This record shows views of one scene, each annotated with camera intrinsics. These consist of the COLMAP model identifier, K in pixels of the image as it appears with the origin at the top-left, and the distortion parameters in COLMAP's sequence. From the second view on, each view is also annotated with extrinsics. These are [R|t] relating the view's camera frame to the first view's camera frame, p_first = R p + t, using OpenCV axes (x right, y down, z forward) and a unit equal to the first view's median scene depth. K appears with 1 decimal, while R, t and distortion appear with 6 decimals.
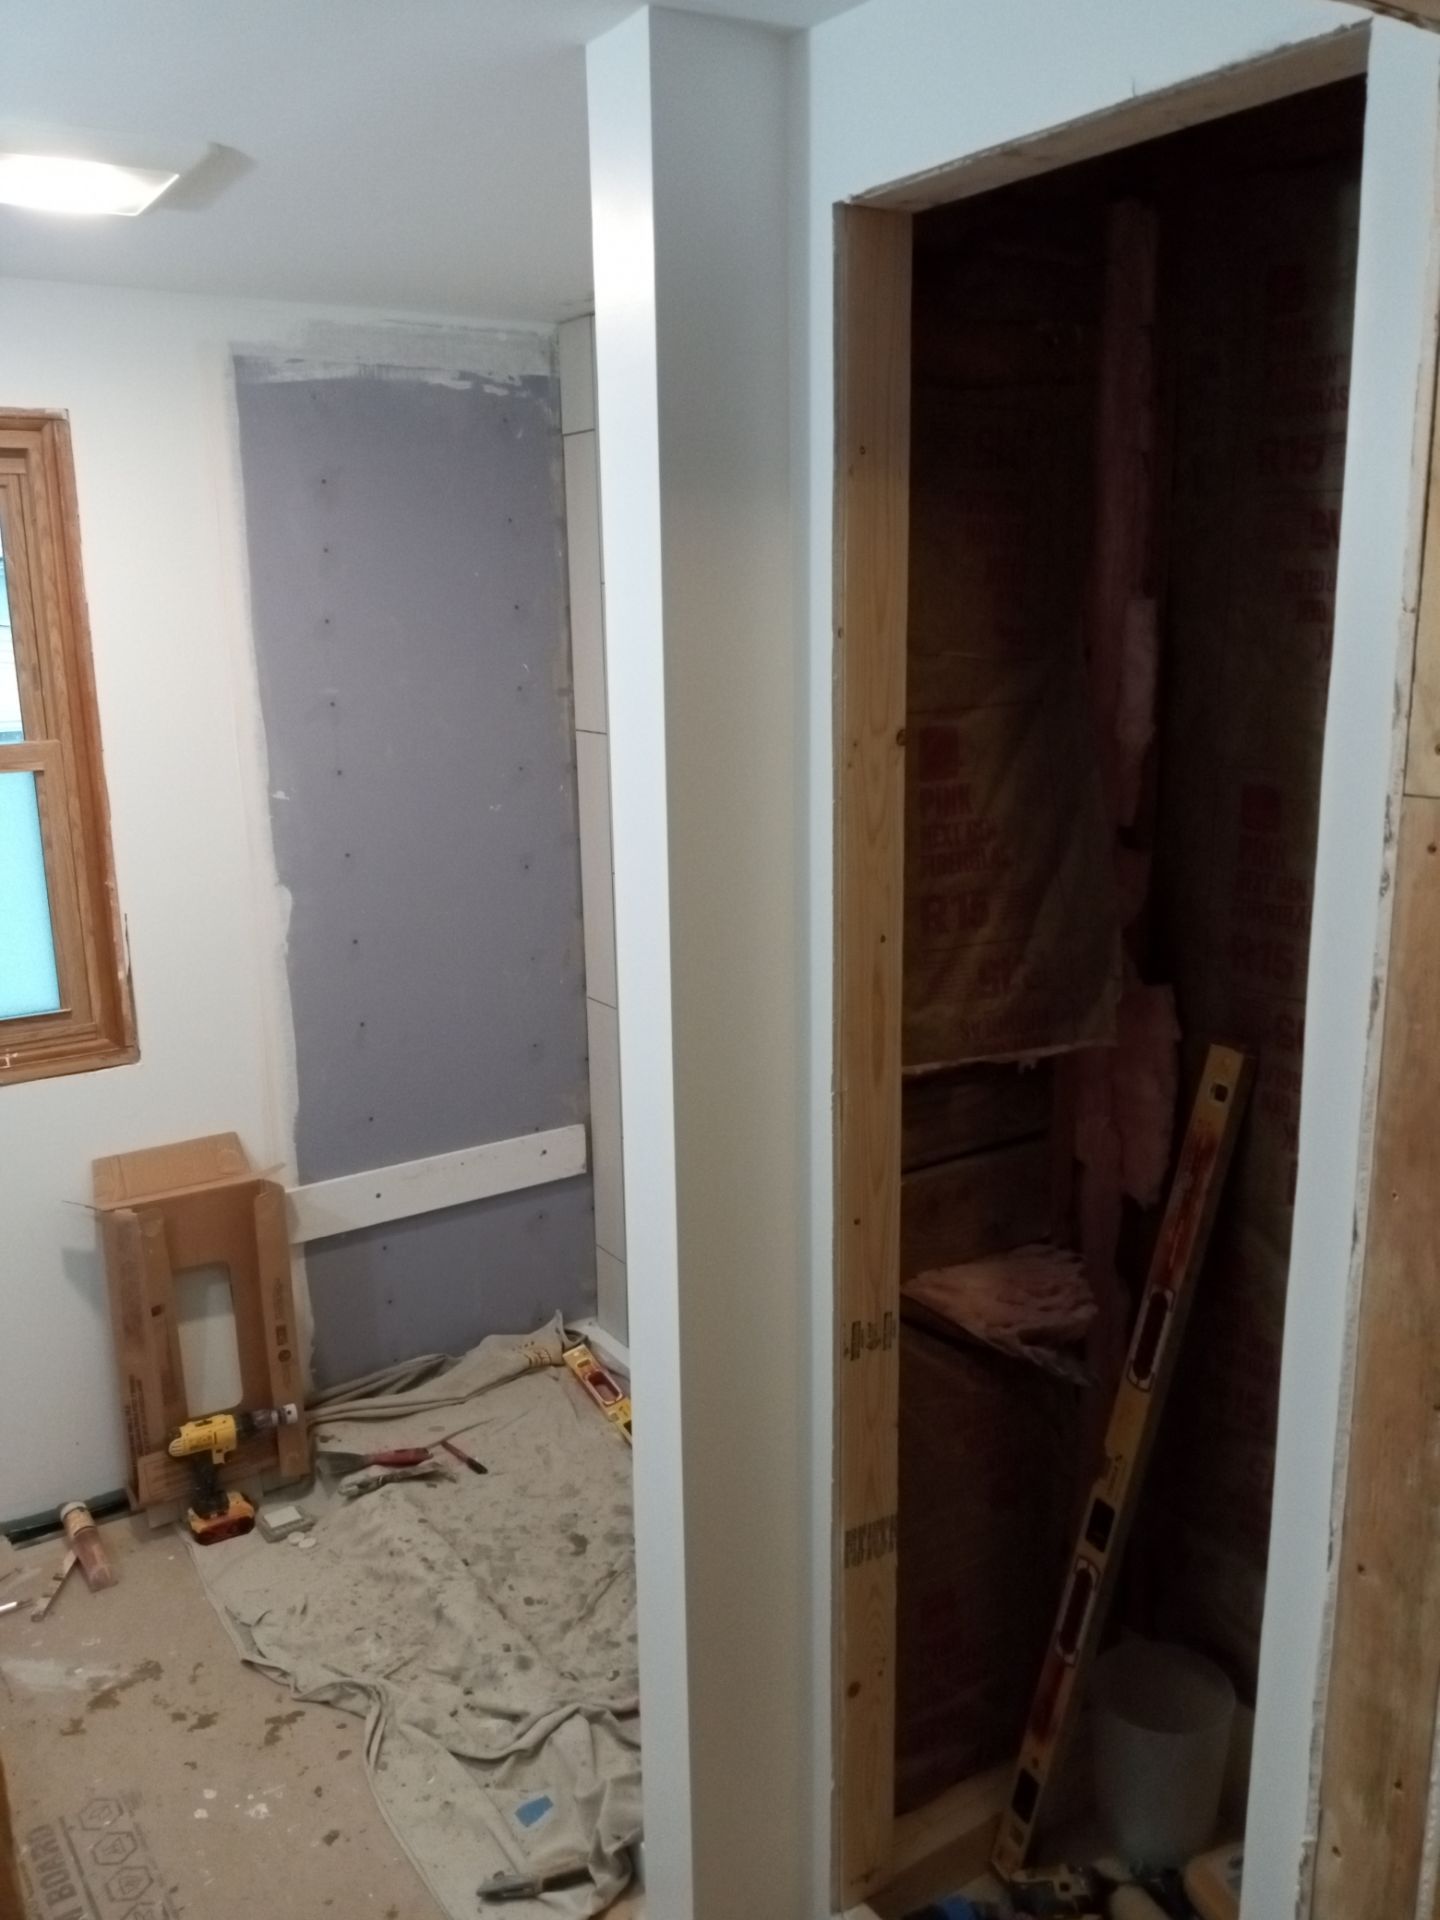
lens RADIAL K [[1548.4, 0, 721.4], [0, 1548.4, 967.7], [0, 0, 1]] dist [-0.010610, 0.000206]
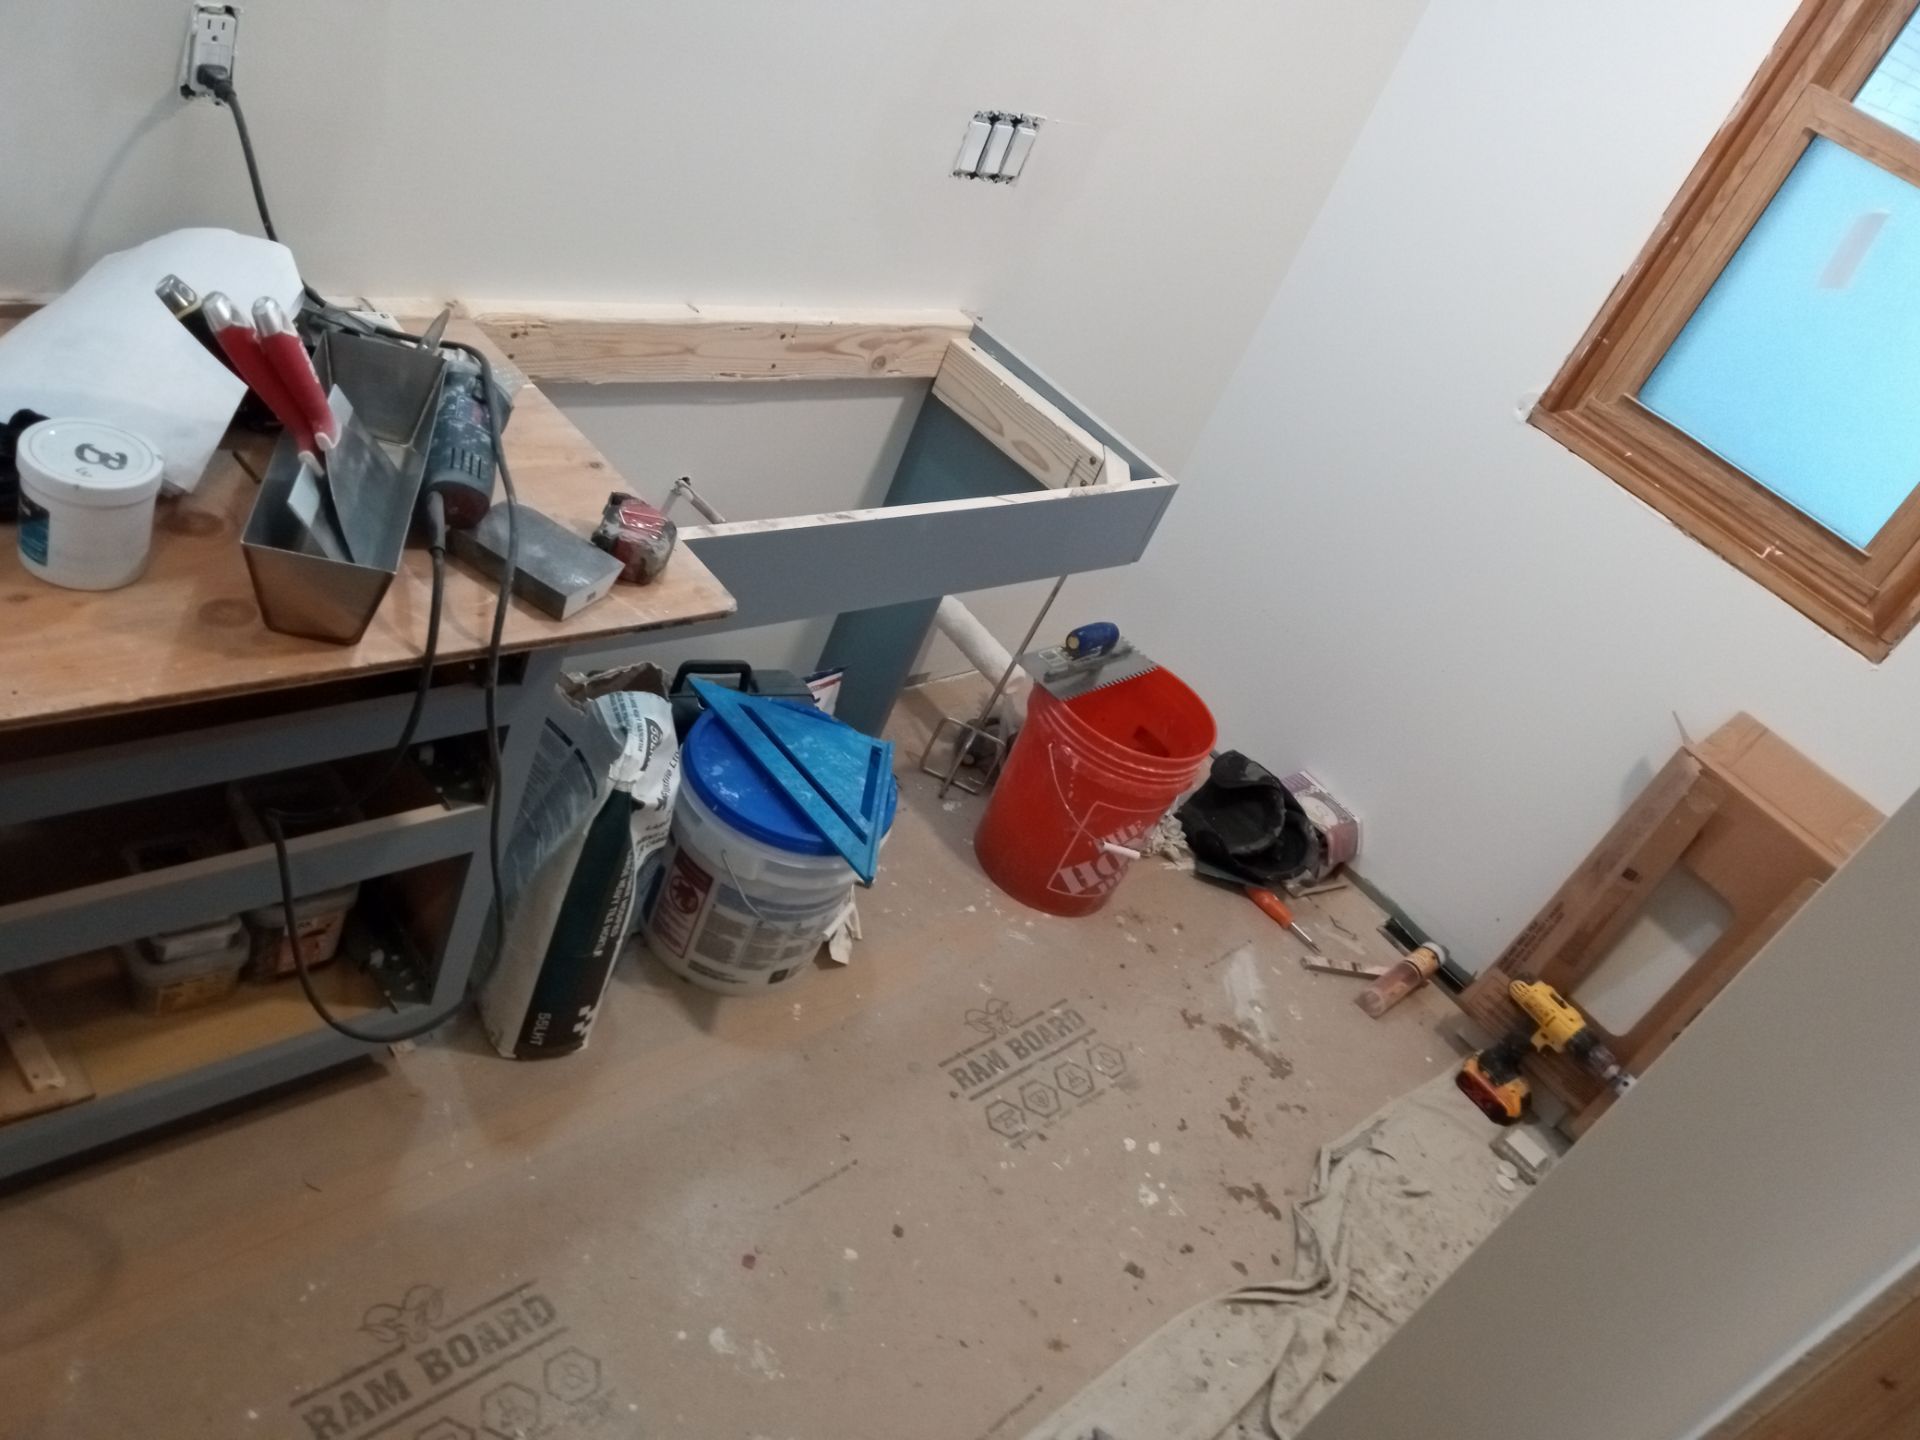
lens RADIAL K [[1548.4, 0, 967.1], [0, 1548.4, 727.0], [0, 0, 1]] dist [-0.010610, 0.000206]
pose [[0.134885, 0.632390, -0.762816, 0.193243], [-0.567677, 0.680303, 0.463606, -0.019082], [0.812126, 0.370500, 0.450756, 0.328280]]
